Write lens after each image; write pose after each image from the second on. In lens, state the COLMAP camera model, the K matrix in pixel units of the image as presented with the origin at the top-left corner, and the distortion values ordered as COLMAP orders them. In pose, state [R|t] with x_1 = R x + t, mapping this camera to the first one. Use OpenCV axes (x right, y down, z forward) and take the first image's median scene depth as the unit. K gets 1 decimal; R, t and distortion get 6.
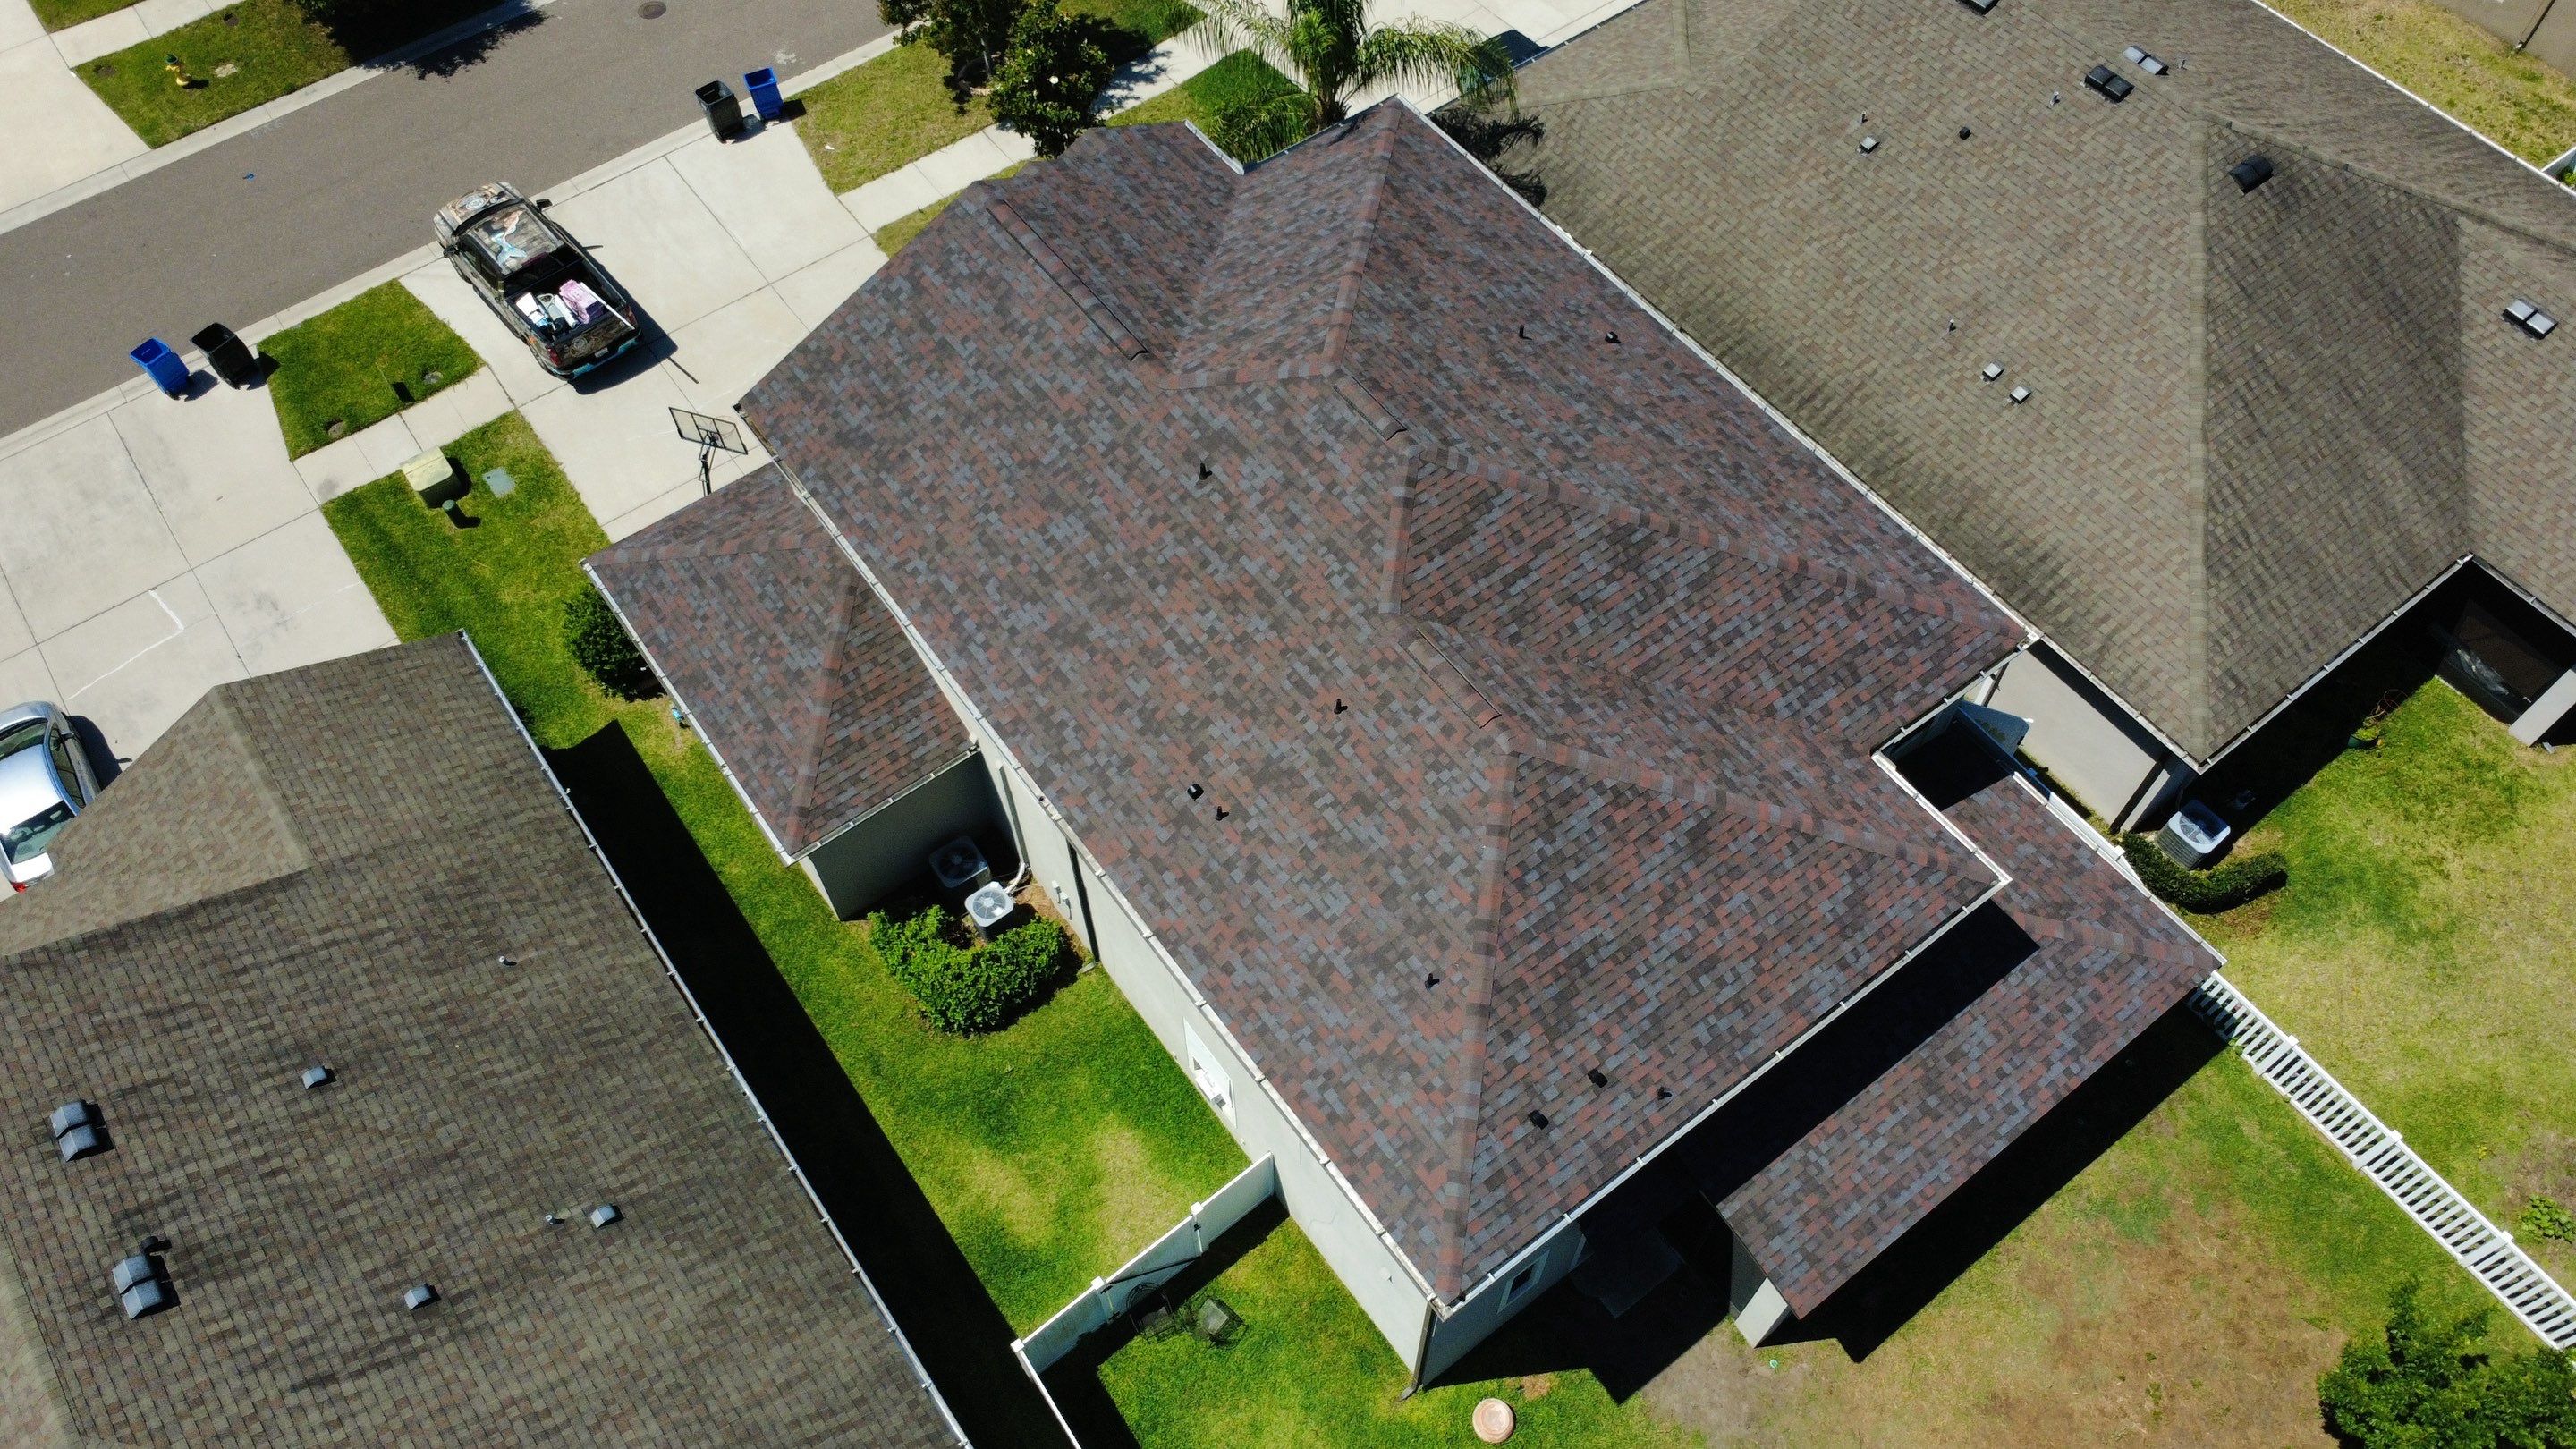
lens RADIAL K [[1881.8, 0, 1283.2], [0, 1881.8, 718.5], [0, 0, 1]] dist [-0.001615, 0.004114]
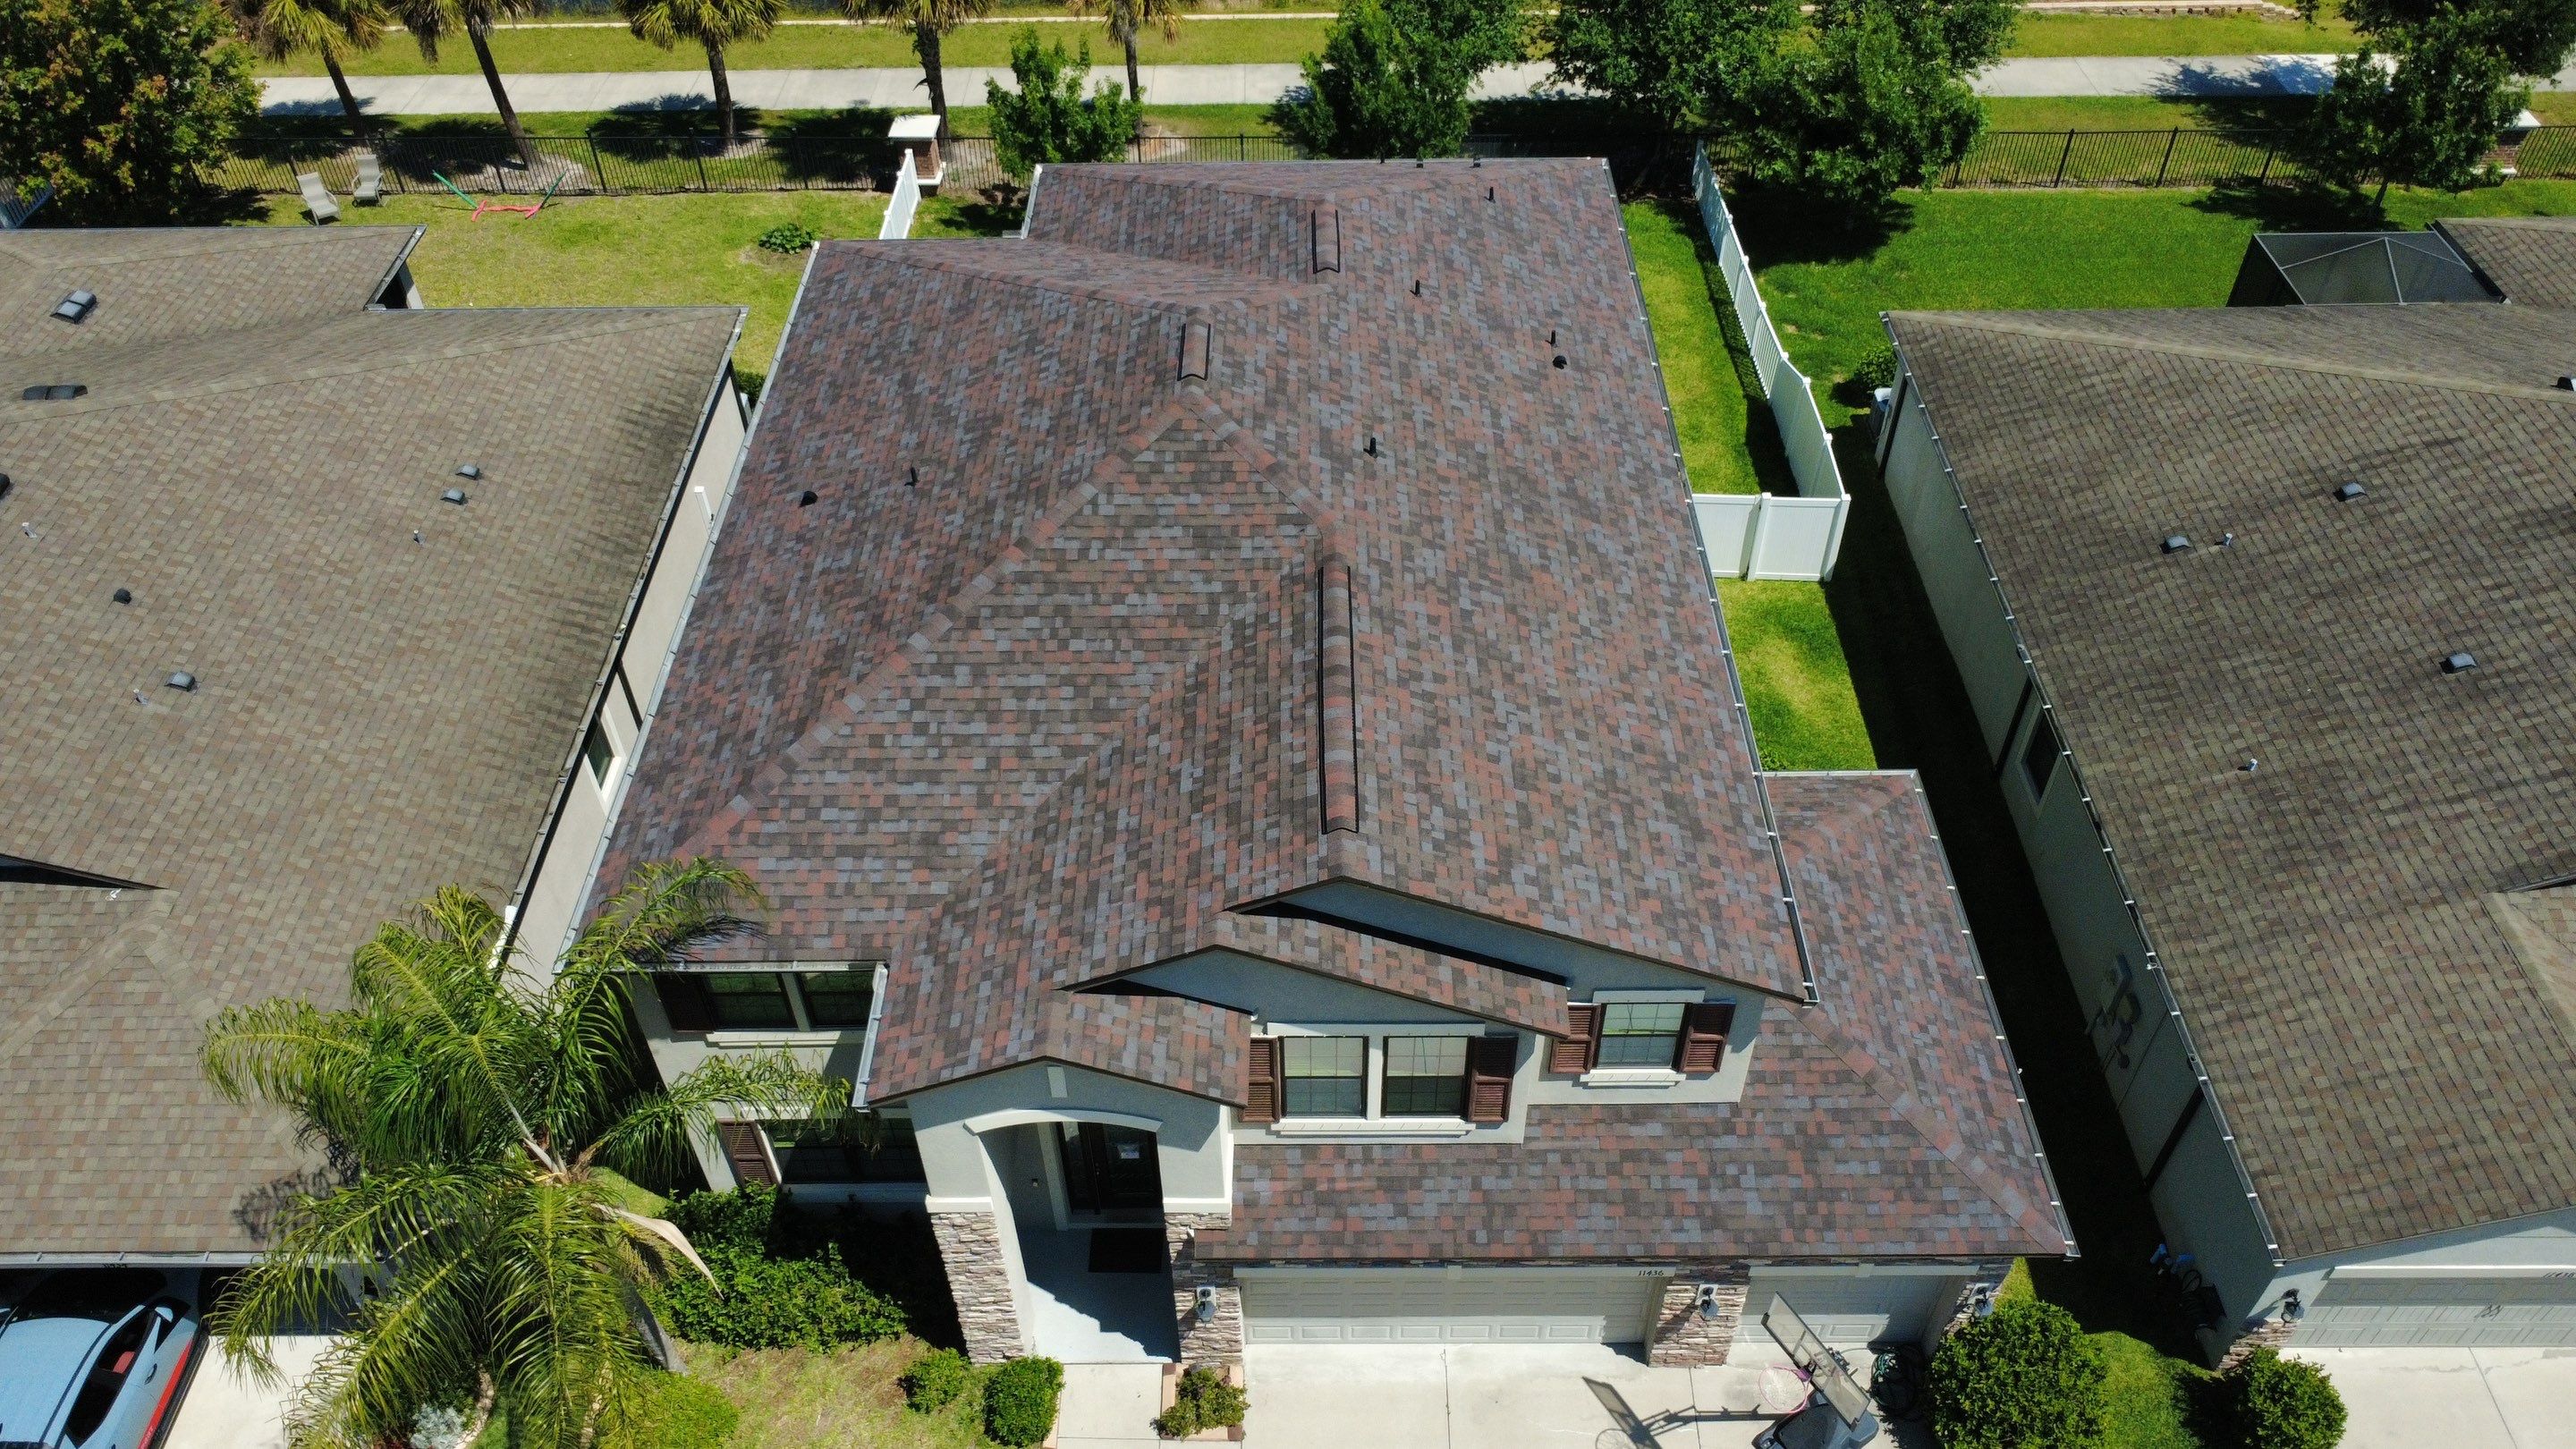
lens RADIAL K [[1881.8, 0, 1285.1], [0, 1881.8, 719.1], [0, 0, 1]] dist [-0.001615, 0.004114]
pose [[-0.801172, -0.399706, 0.445374, -0.418131], [0.515460, -0.082842, 0.852900, -0.845398], [-0.304013, 0.912892, 0.272403, 0.838725]]
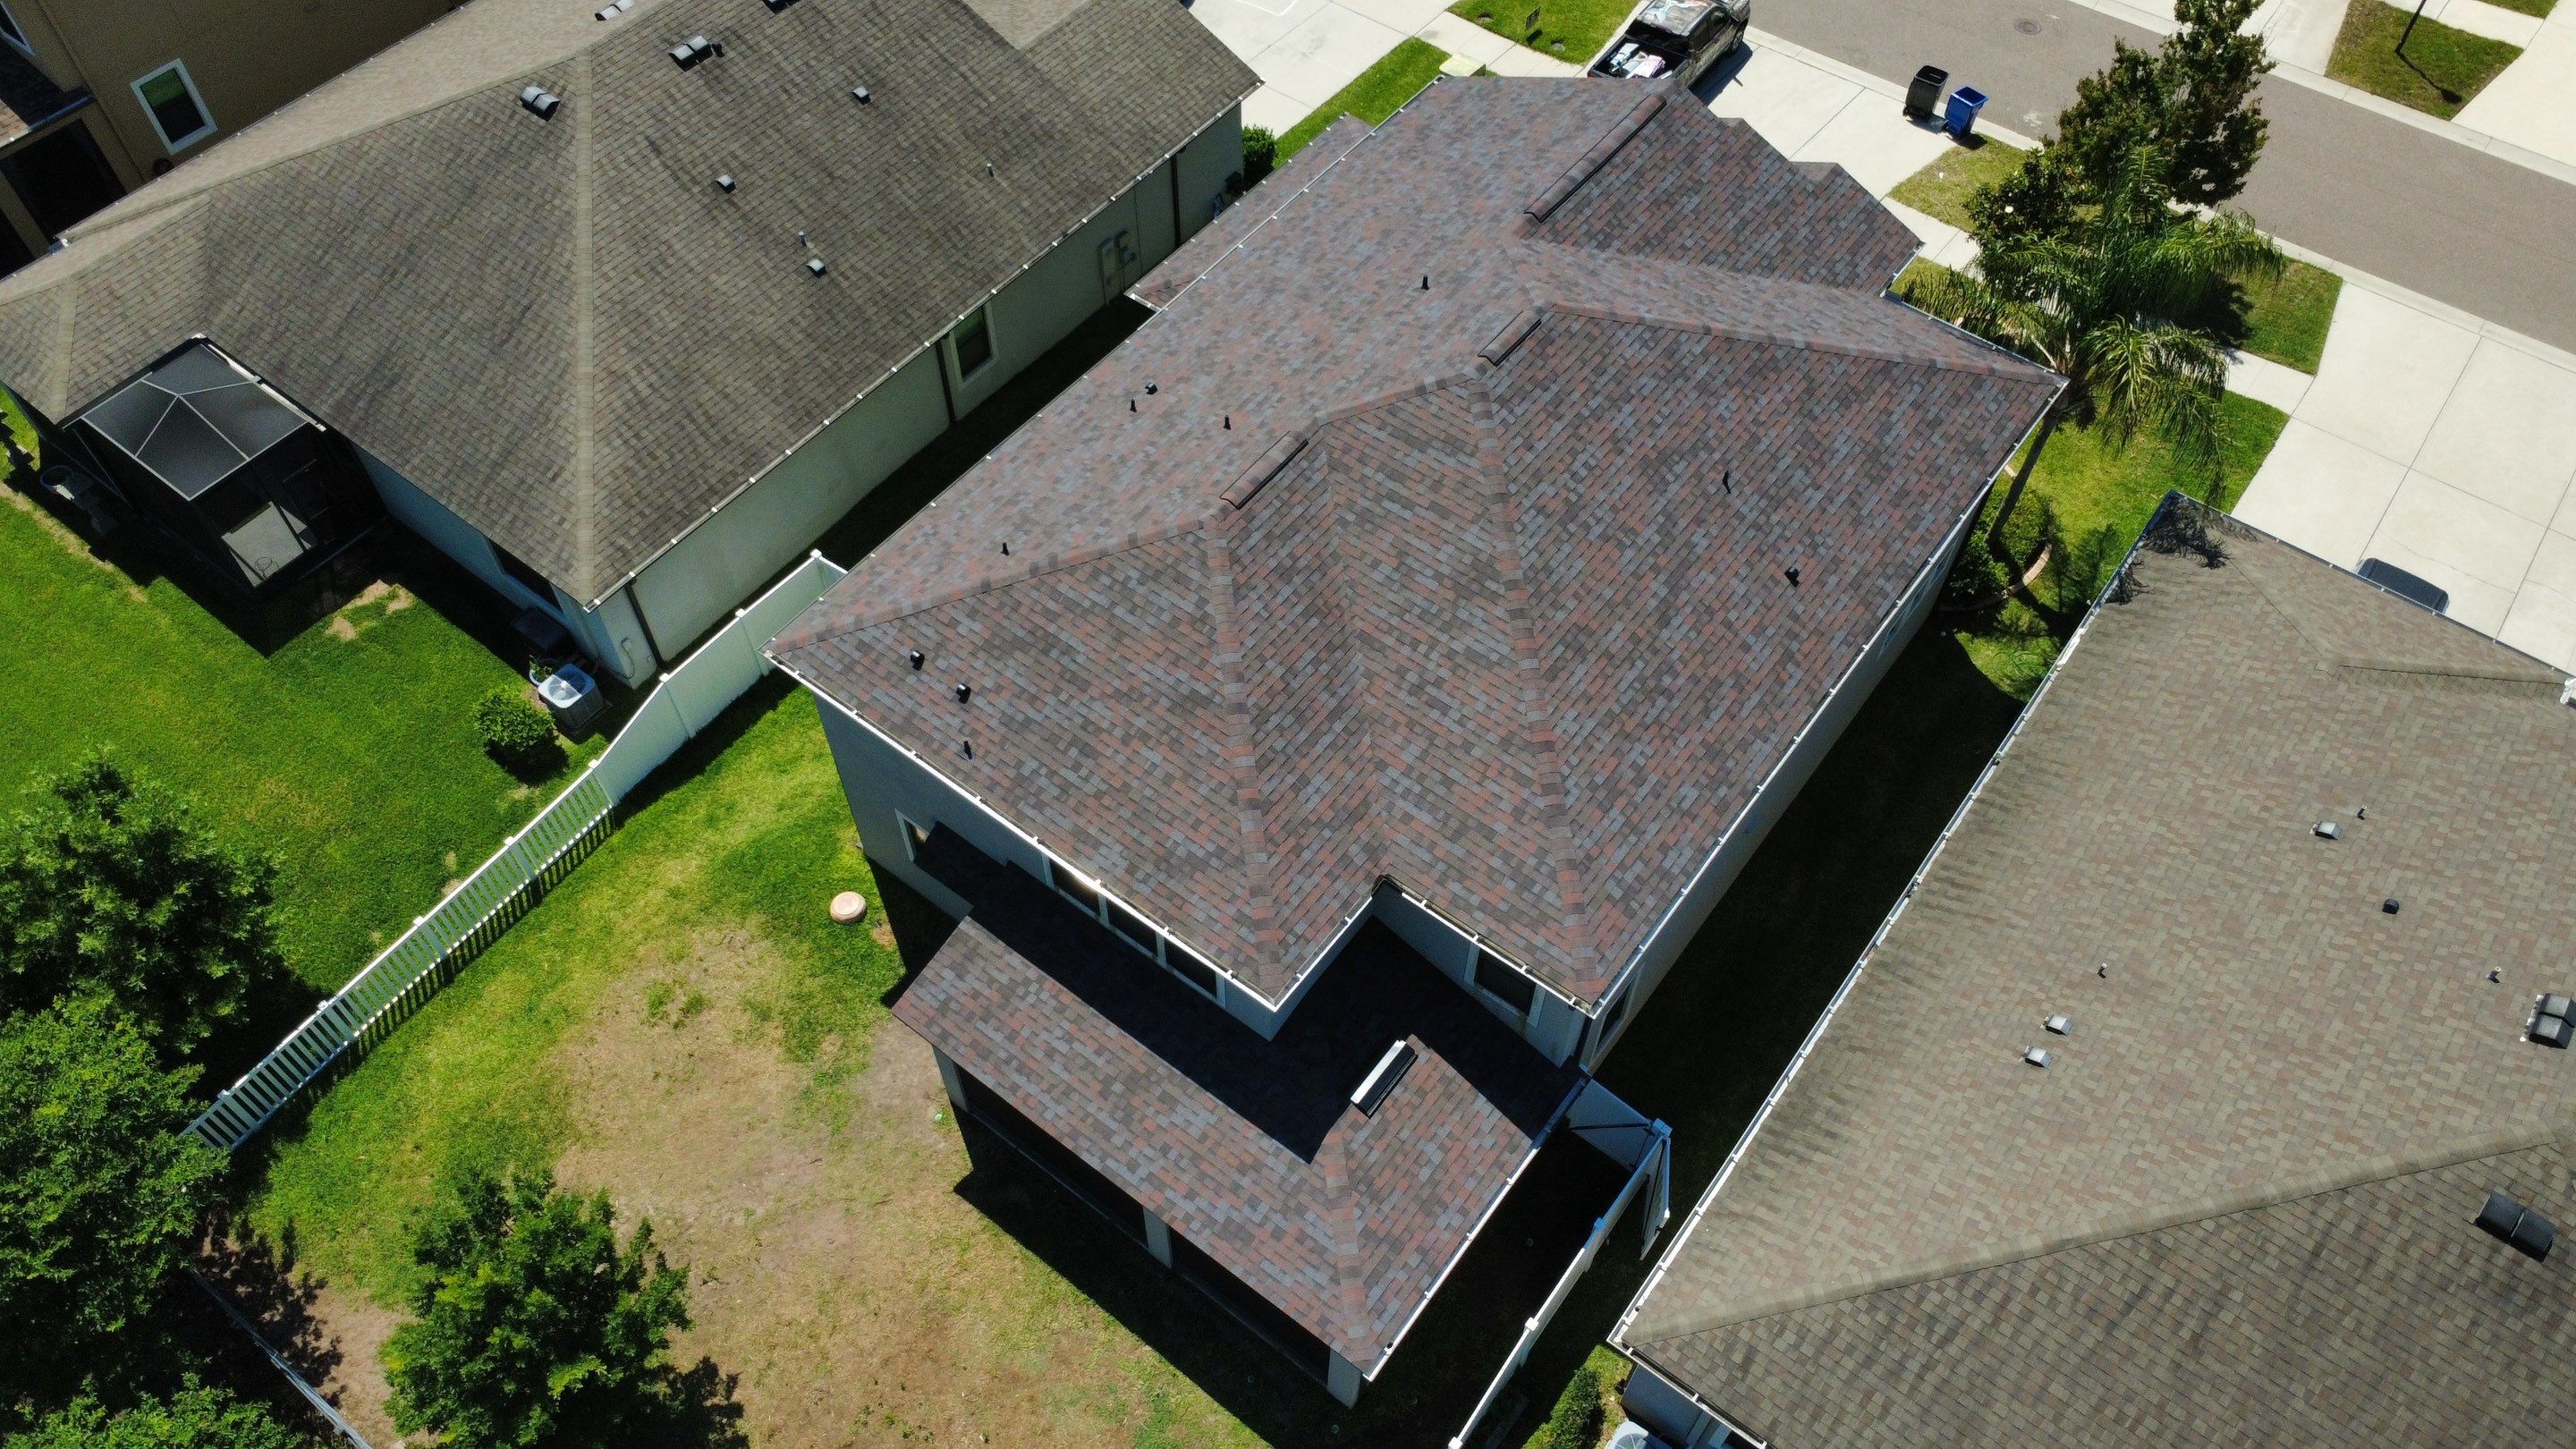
lens RADIAL K [[1881.8, 0, 1282.3], [0, 1881.8, 718.2], [0, 0, 1]] dist [-0.001615, 0.004114]
pose [[0.275642, 0.781380, -0.559880, 0.723965], [-0.811738, 0.501185, 0.299827, -0.253249], [0.514882, 0.371831, 0.772423, 0.171879]]
